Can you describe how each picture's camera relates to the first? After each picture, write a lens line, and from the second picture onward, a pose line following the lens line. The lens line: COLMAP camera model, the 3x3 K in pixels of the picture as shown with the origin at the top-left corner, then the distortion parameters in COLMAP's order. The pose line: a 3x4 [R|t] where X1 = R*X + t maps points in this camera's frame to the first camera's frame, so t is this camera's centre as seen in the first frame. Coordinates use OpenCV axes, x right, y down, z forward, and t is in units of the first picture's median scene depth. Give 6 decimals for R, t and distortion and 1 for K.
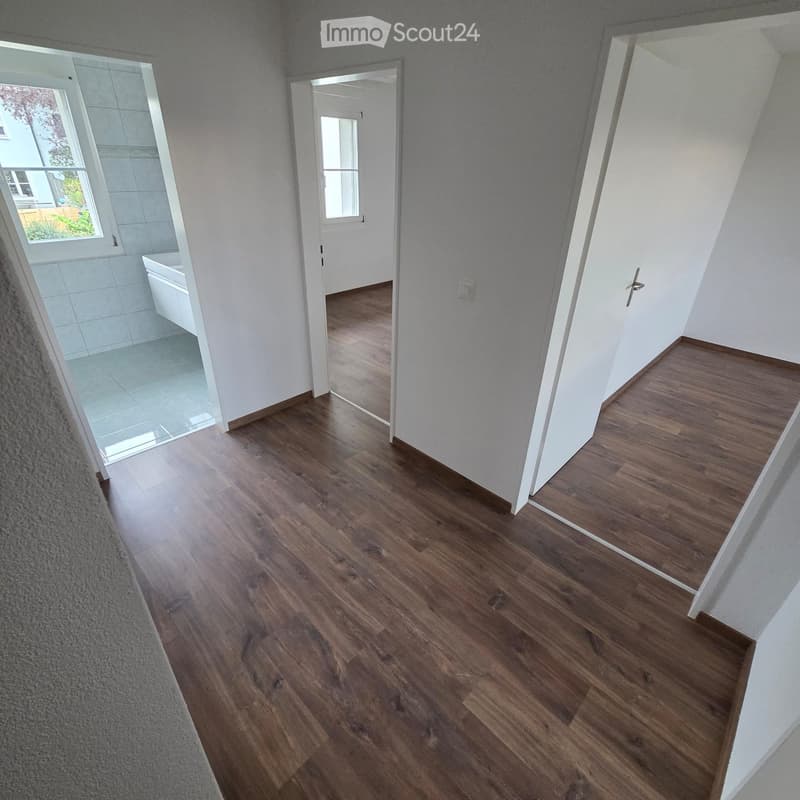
lens RADIAL K [[435.7, 0, 397.5], [0, 435.7, 401.2], [0, 0, 1]] dist [0.004327, 0.001872]
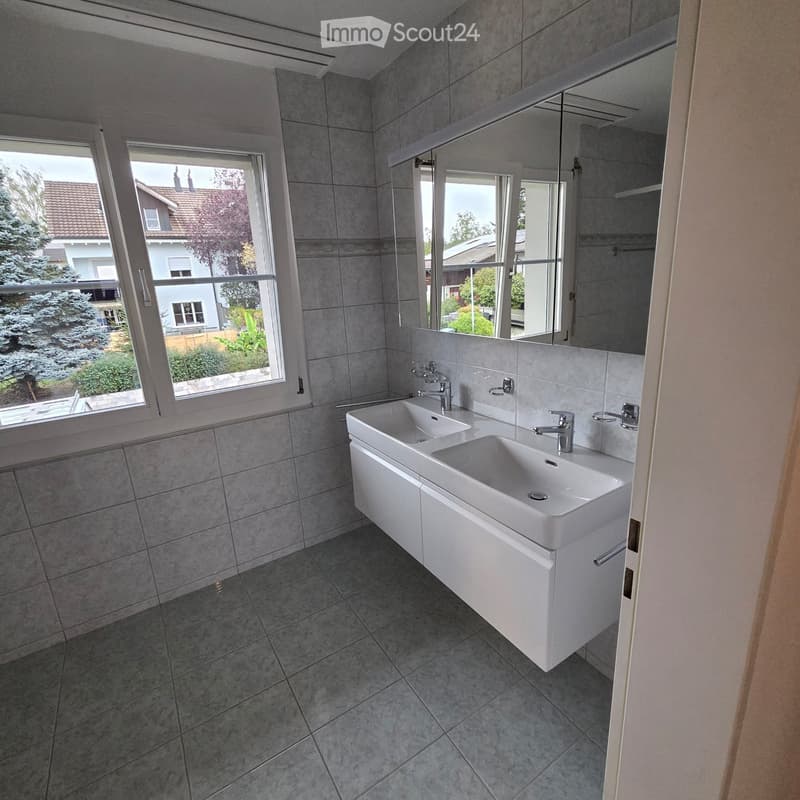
lens RADIAL K [[435.7, 0, 397.5], [0, 435.7, 401.2], [0, 0, 1]] dist [0.004327, 0.001872]
pose [[0.970890, -0.009926, -0.239319, -0.333145], [-0.043930, 0.974814, -0.218650, -0.196637], [0.235462, 0.222798, 0.946001, 0.417926]]
